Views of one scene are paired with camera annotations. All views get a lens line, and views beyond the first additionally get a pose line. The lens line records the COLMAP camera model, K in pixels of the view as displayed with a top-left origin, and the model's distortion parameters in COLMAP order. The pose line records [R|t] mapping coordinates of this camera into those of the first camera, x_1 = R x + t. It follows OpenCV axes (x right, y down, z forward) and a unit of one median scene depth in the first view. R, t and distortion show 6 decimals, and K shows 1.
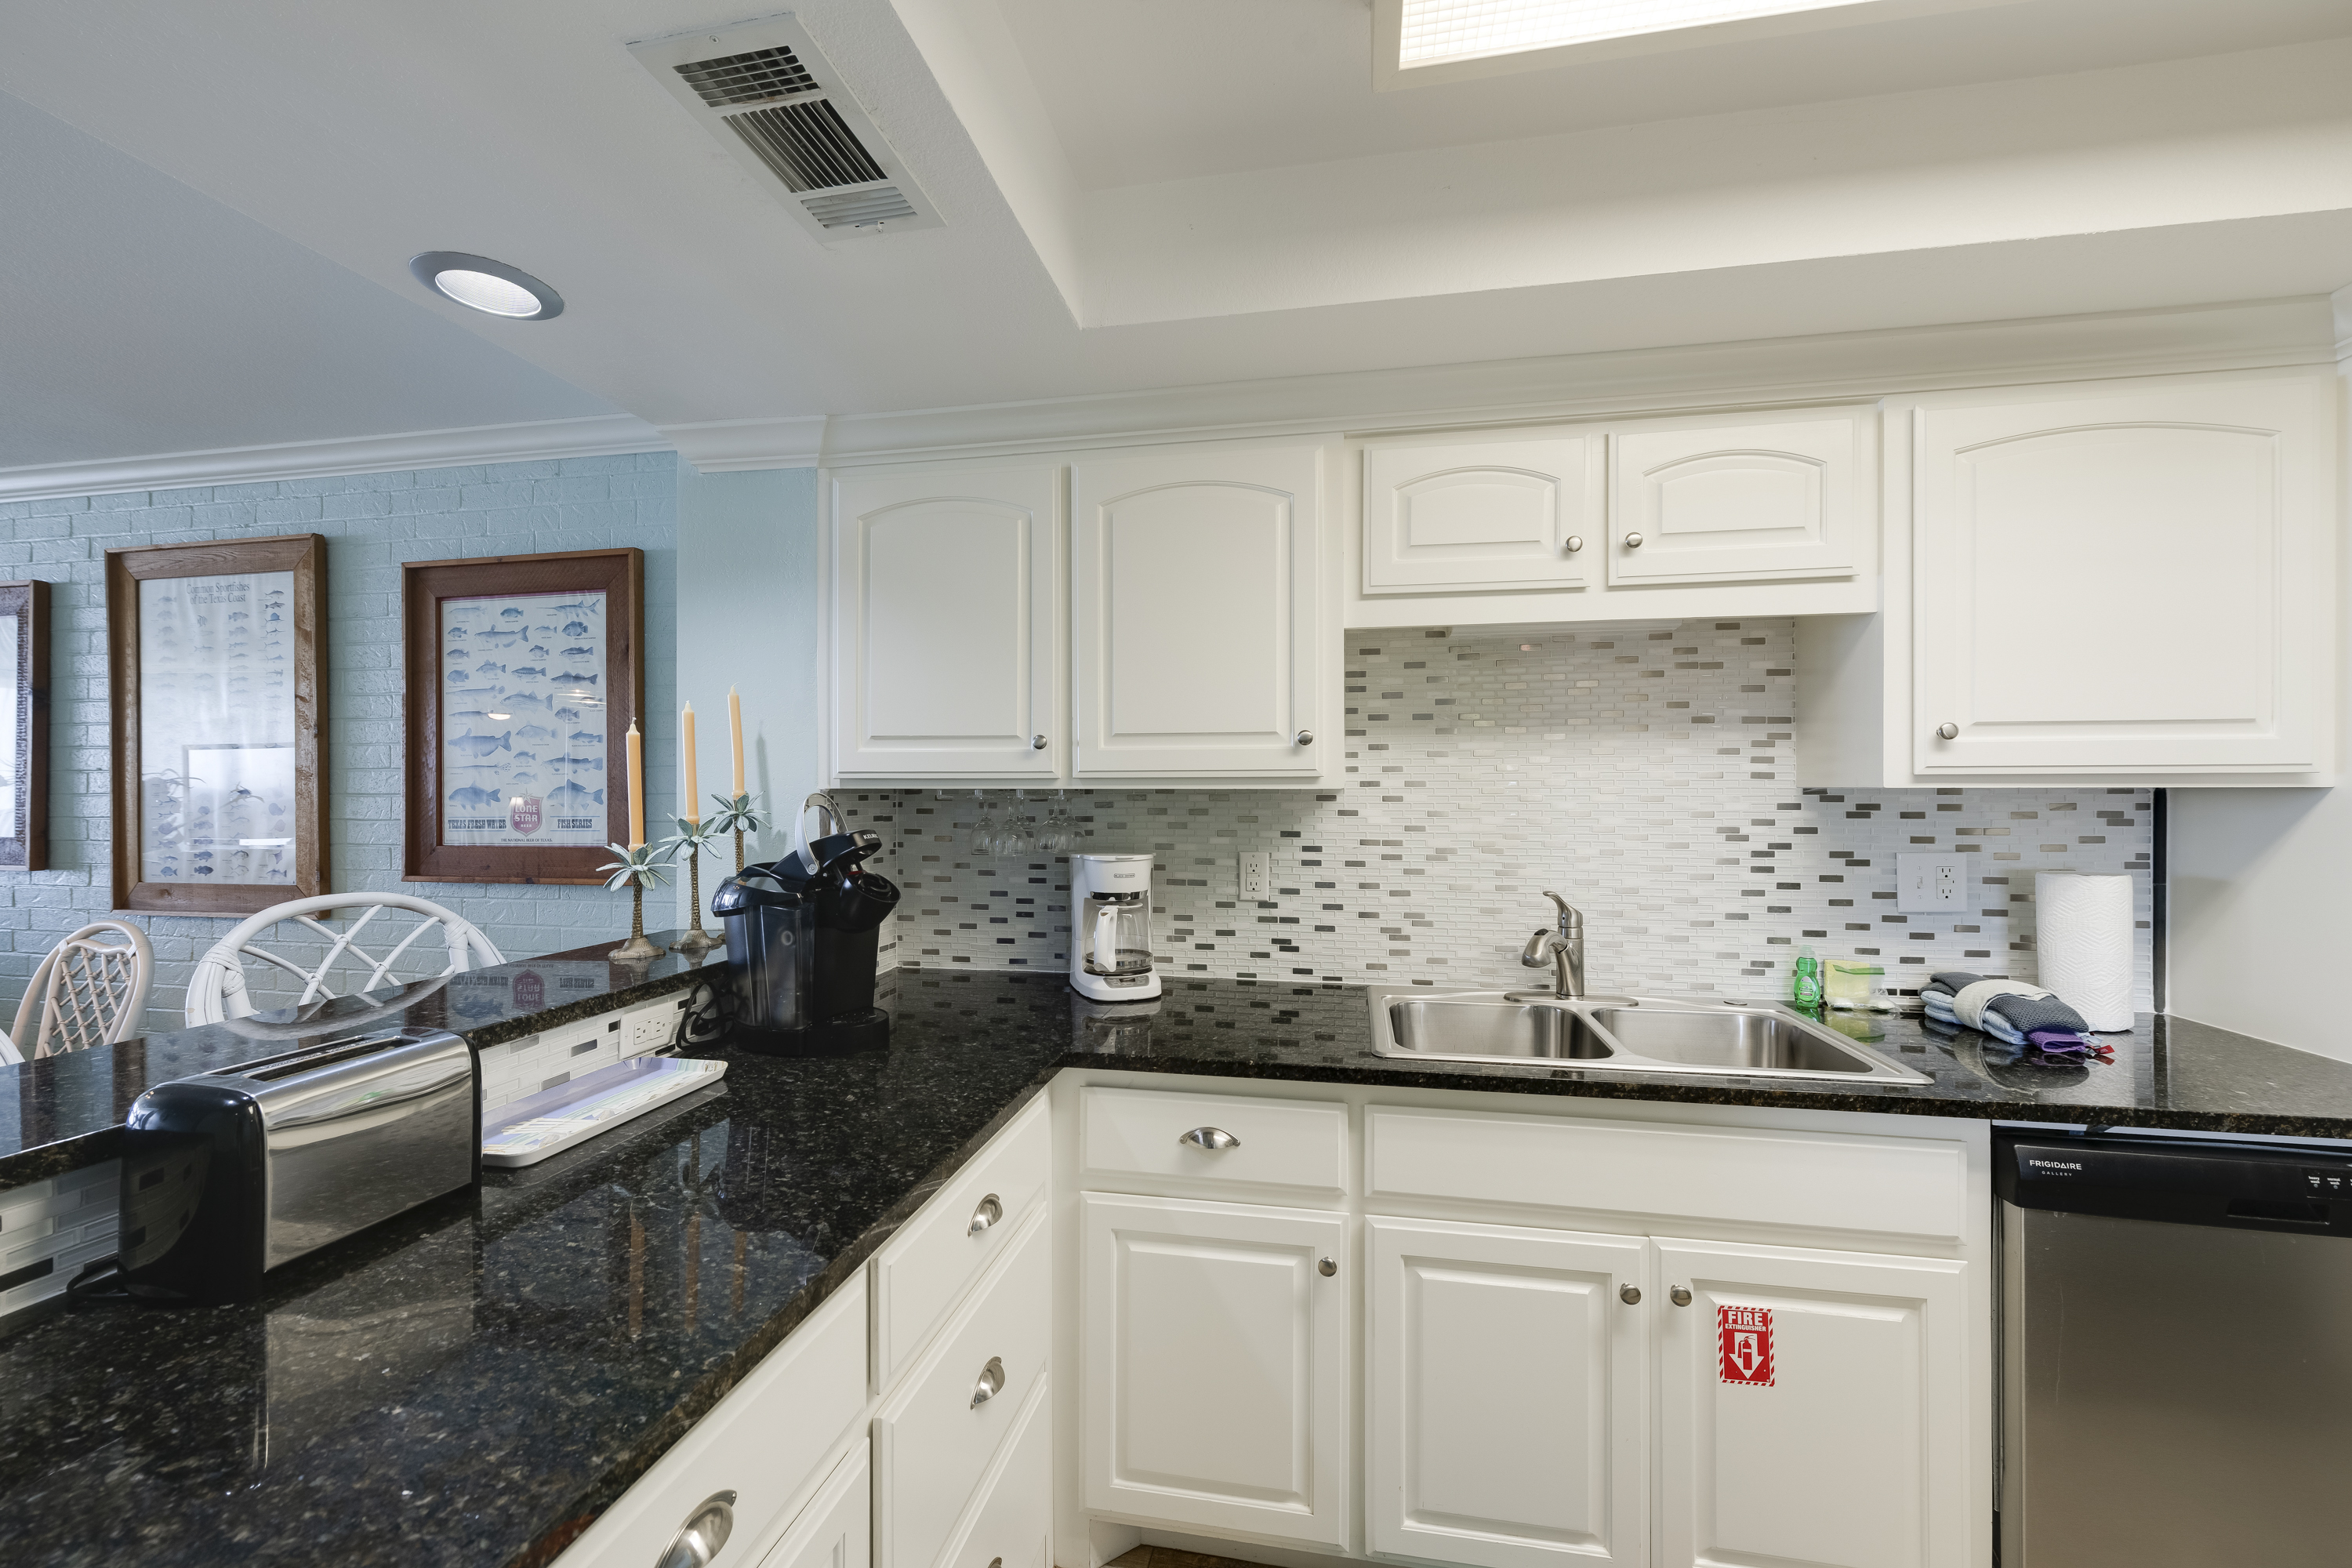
lens RADIAL K [[939.1, 0, 1167.9], [0, 939.1, 793.7], [0, 0, 1]] dist [0.000958, -0.000103]
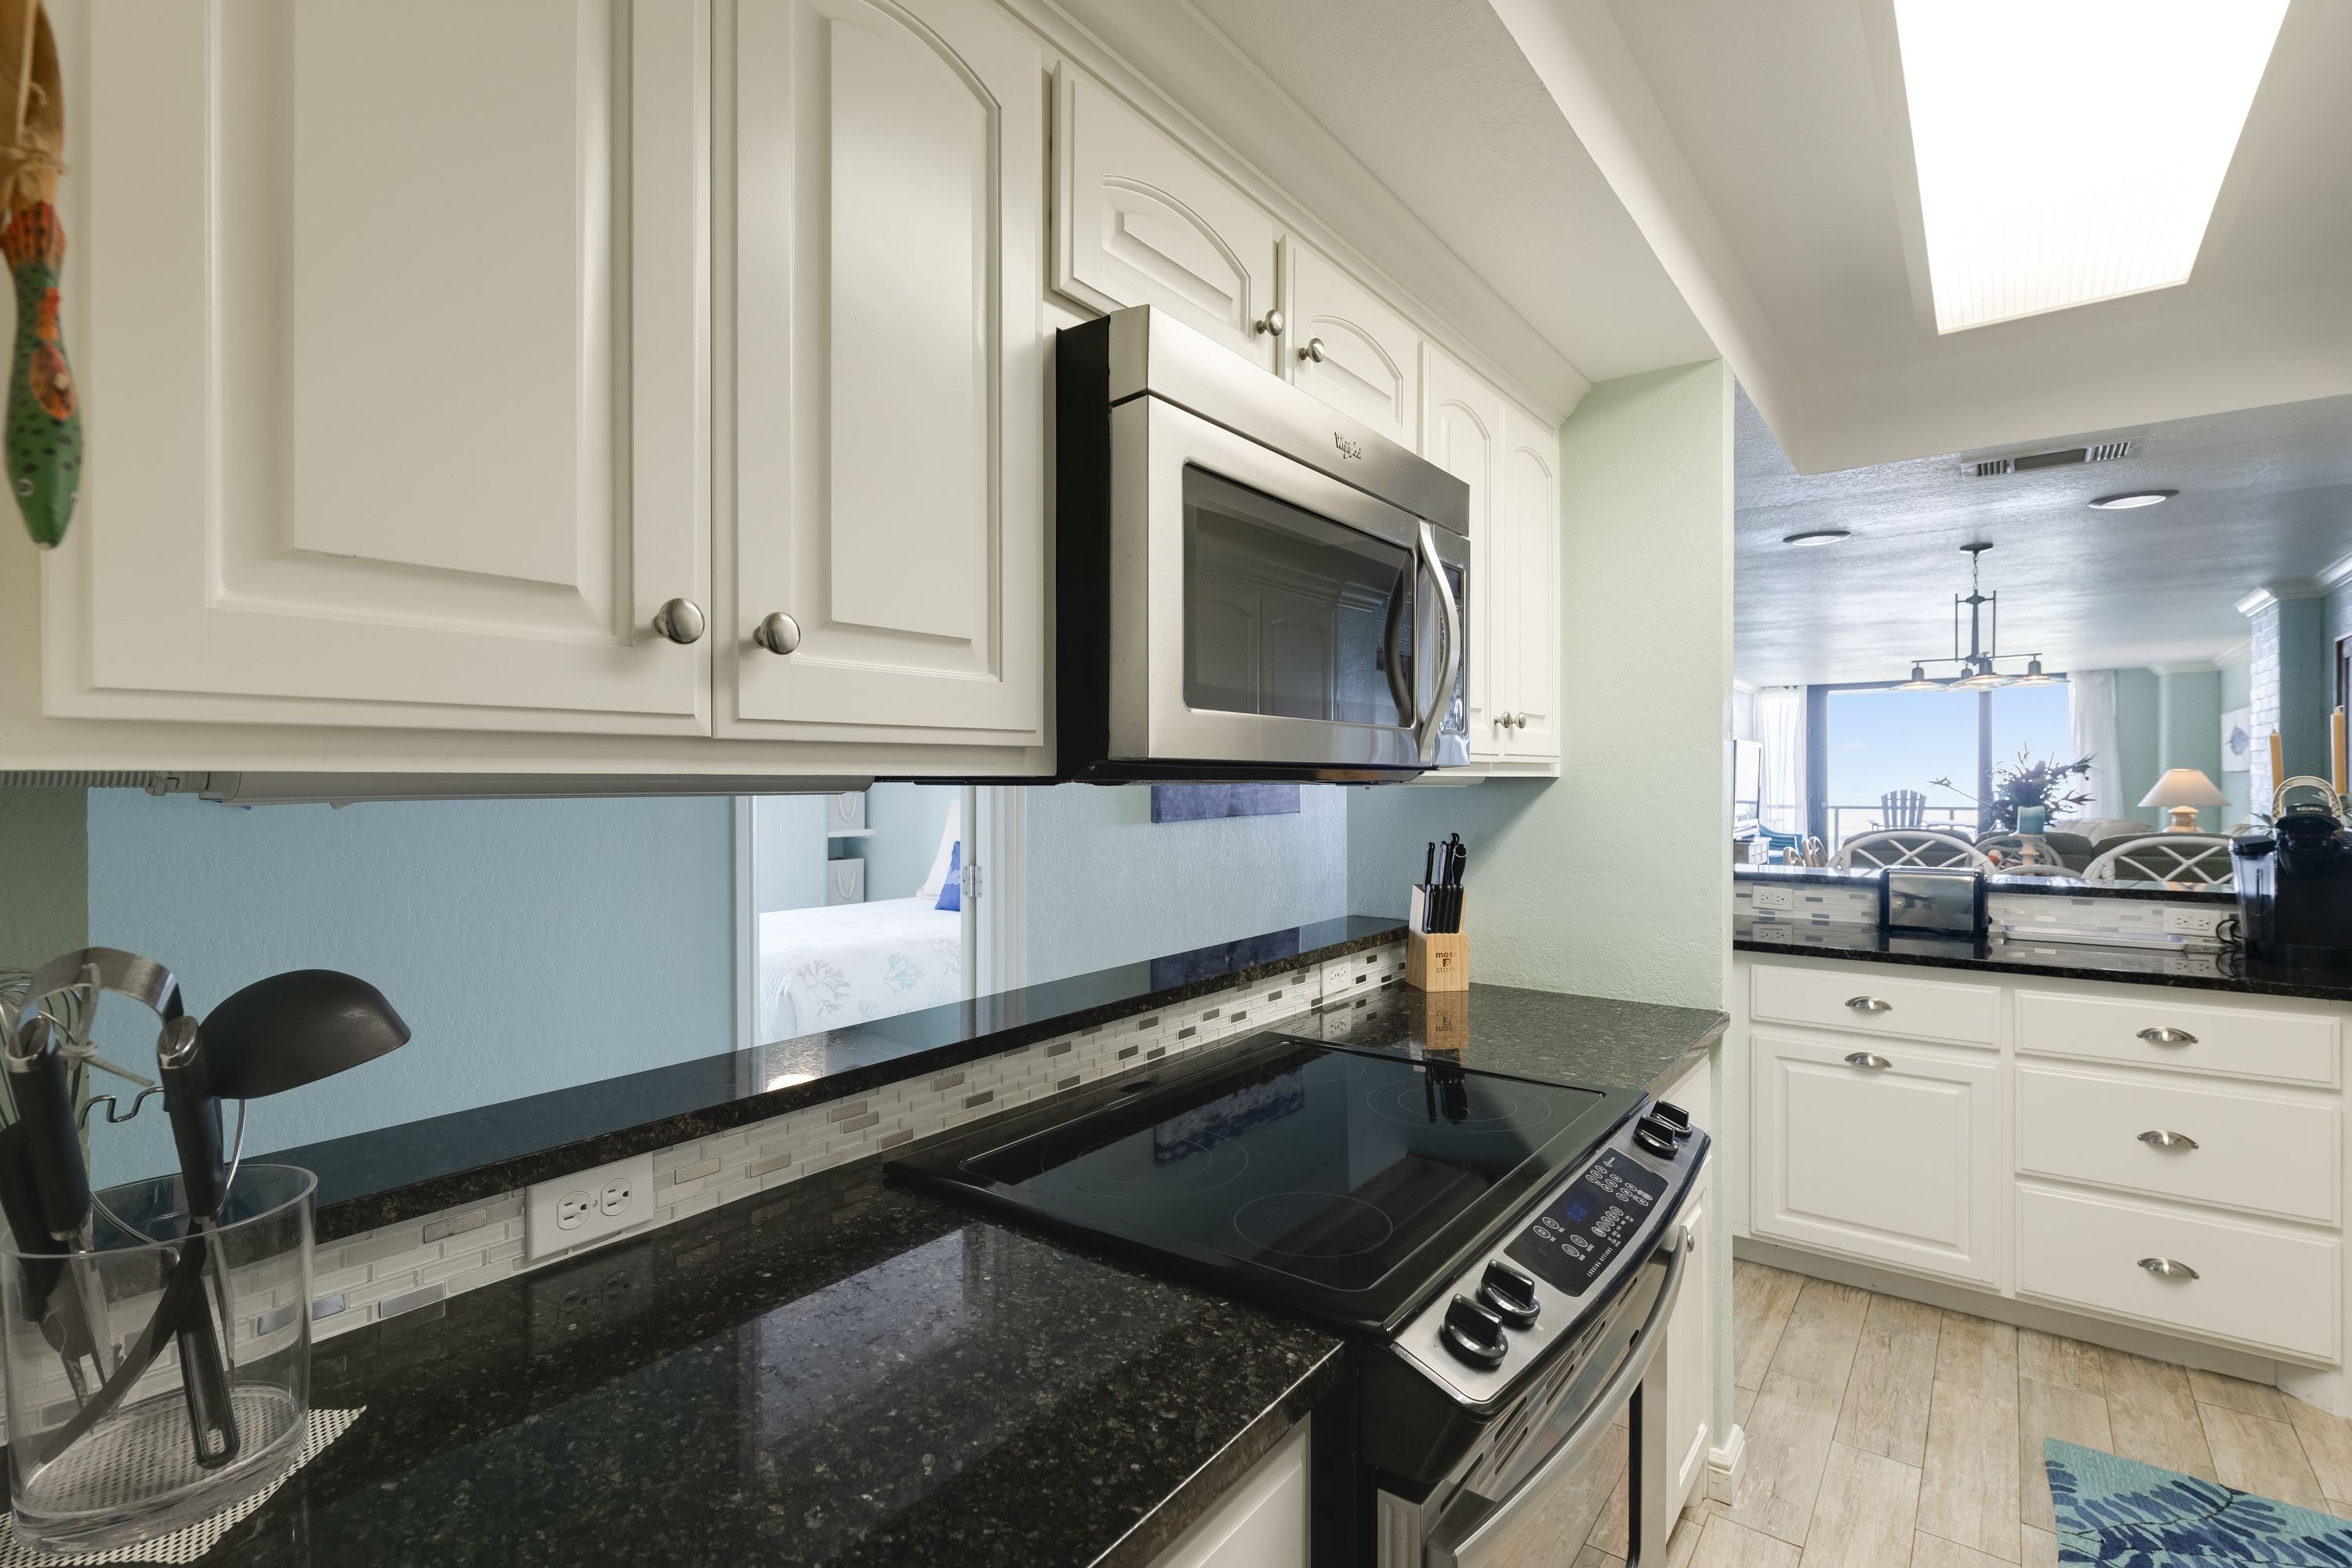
lens RADIAL K [[1093.2, 0, 1176.0], [0, 1093.2, 784.0], [0, 0, 1]] dist [0.000059, -0.000636]
pose [[-0.436625, 0.004748, -0.899631, 1.113102], [-0.002802, 0.999974, 0.006638, 0.003146], [0.899639, 0.005419, -0.436600, 0.145804]]
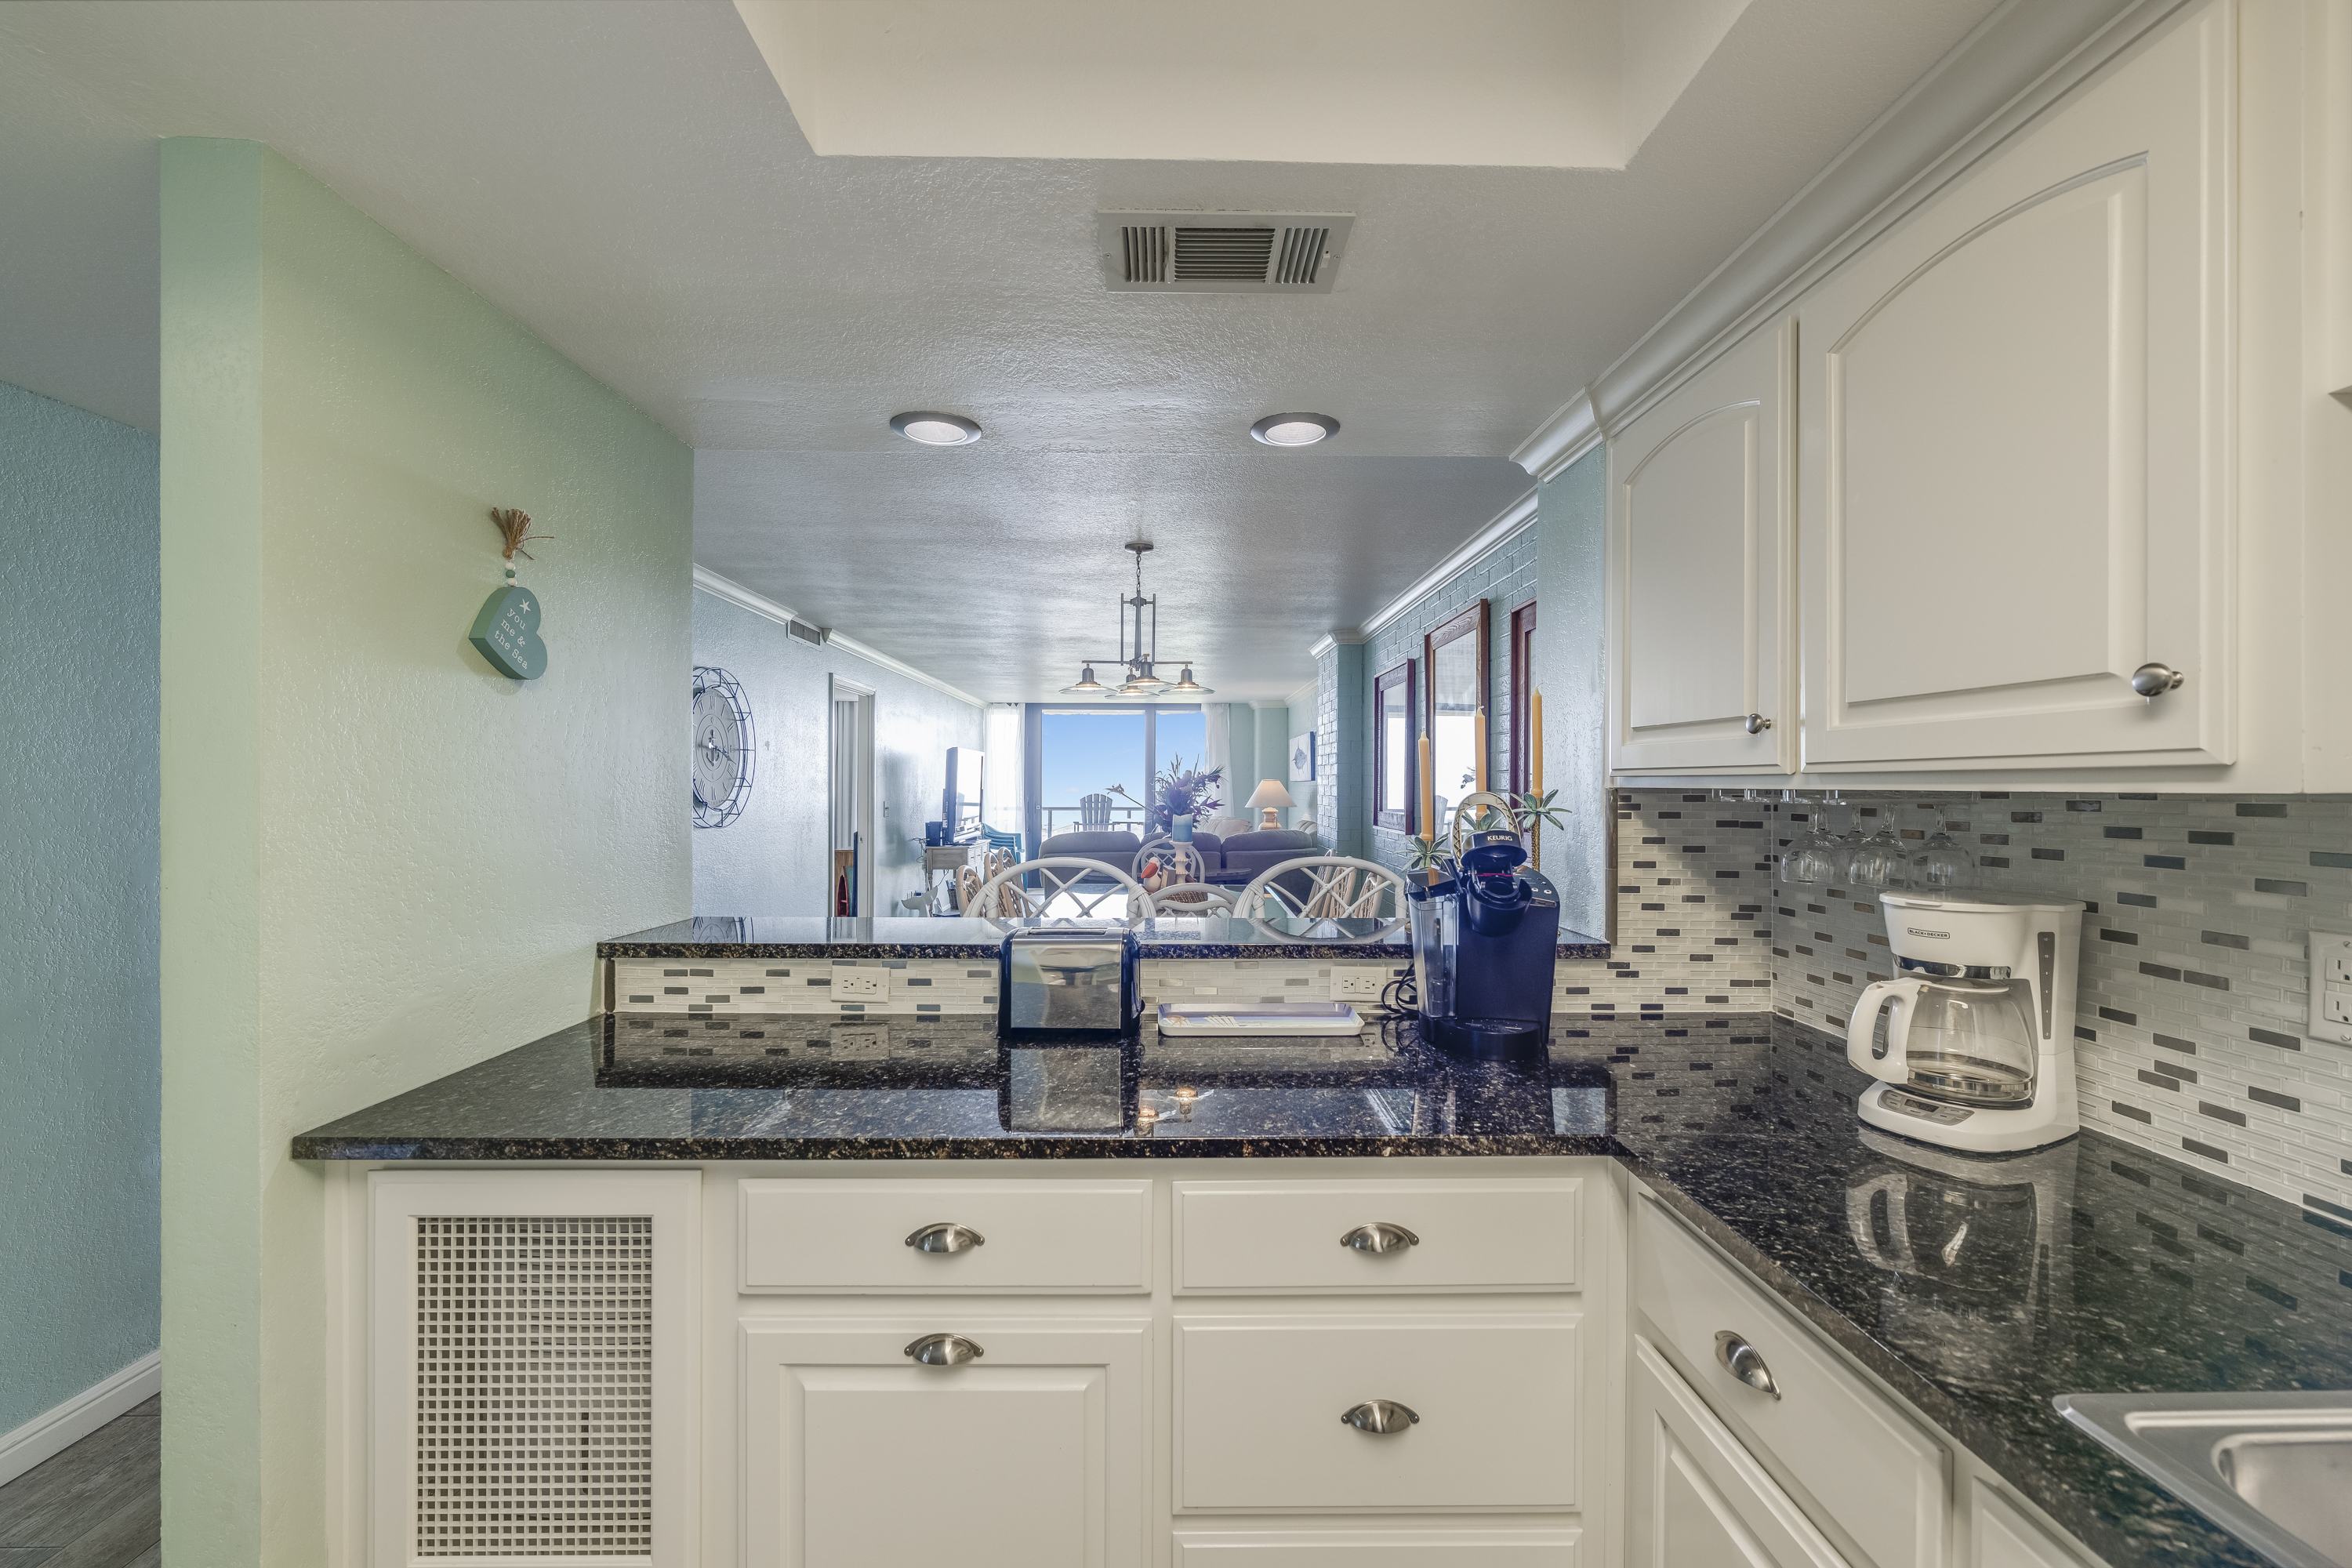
lens RADIAL K [[921.3, 0, 1172.2], [0, 921.3, 786.5], [0, 0, 1]] dist [-0.000659, -0.000281]
pose [[0.205105, 0.003931, -0.978732, 0.331140], [-0.008968, 0.999957, 0.002137, -0.003347], [0.978699, 0.008339, 0.205131, 0.303708]]
